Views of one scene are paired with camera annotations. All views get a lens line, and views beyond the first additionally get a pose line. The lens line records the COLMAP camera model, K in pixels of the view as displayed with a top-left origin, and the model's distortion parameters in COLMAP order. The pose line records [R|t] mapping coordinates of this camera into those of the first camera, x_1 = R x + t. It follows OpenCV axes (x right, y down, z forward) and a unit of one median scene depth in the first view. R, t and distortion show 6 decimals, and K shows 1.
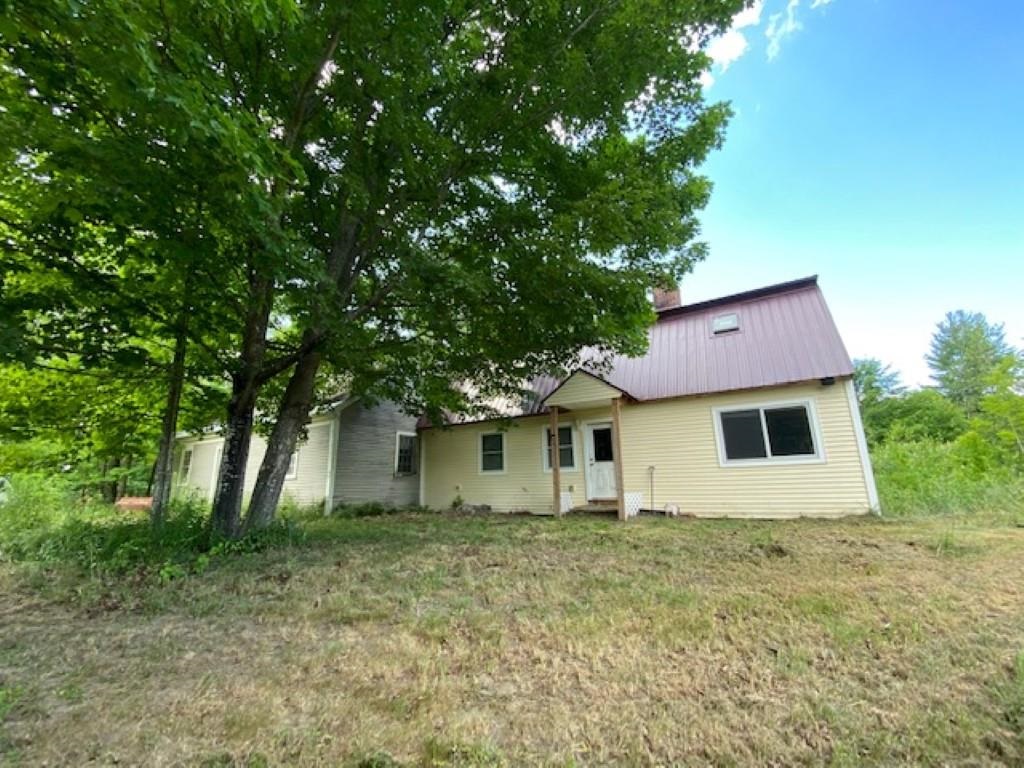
lens RADIAL K [[405.4, 0, 514.5], [0, 405.4, 376.9], [0, 0, 1]] dist [0.072011, -0.036163]
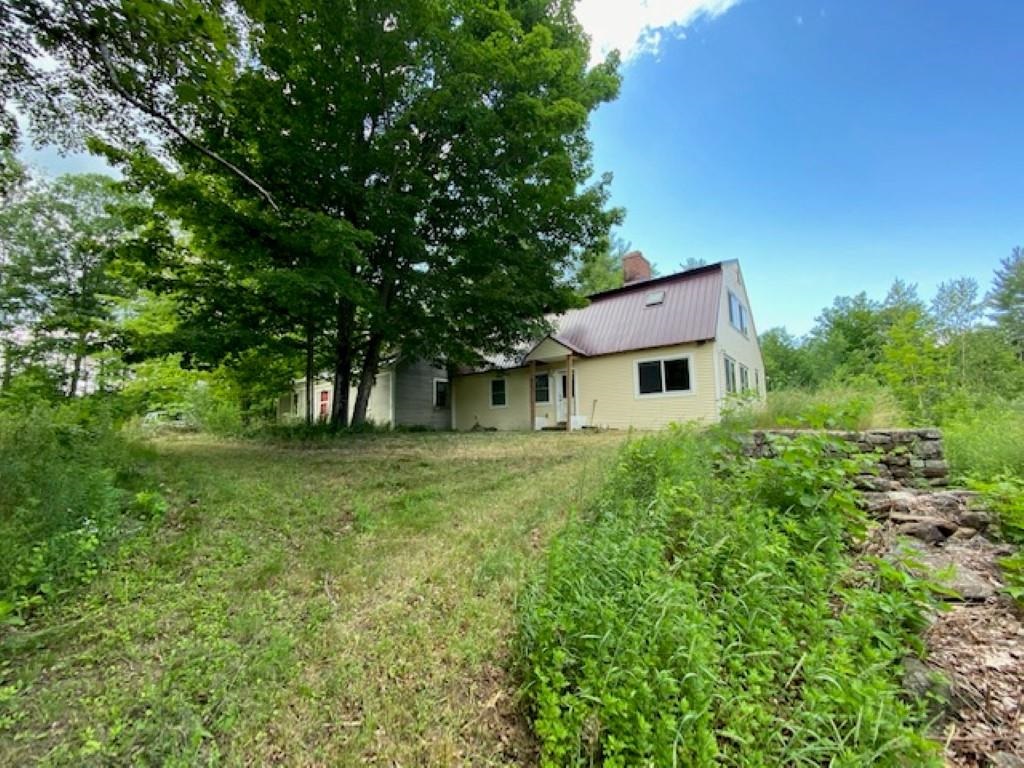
lens RADIAL K [[418.5, 0, 514.1], [0, 418.5, 380.9], [0, 0, 1]] dist [0.028020, -0.022352]
pose [[0.990951, -0.009022, -0.133918, 0.233300], [0.026984, 0.990759, 0.132921, -0.057509], [0.131481, -0.135332, 0.982038, -0.504671]]
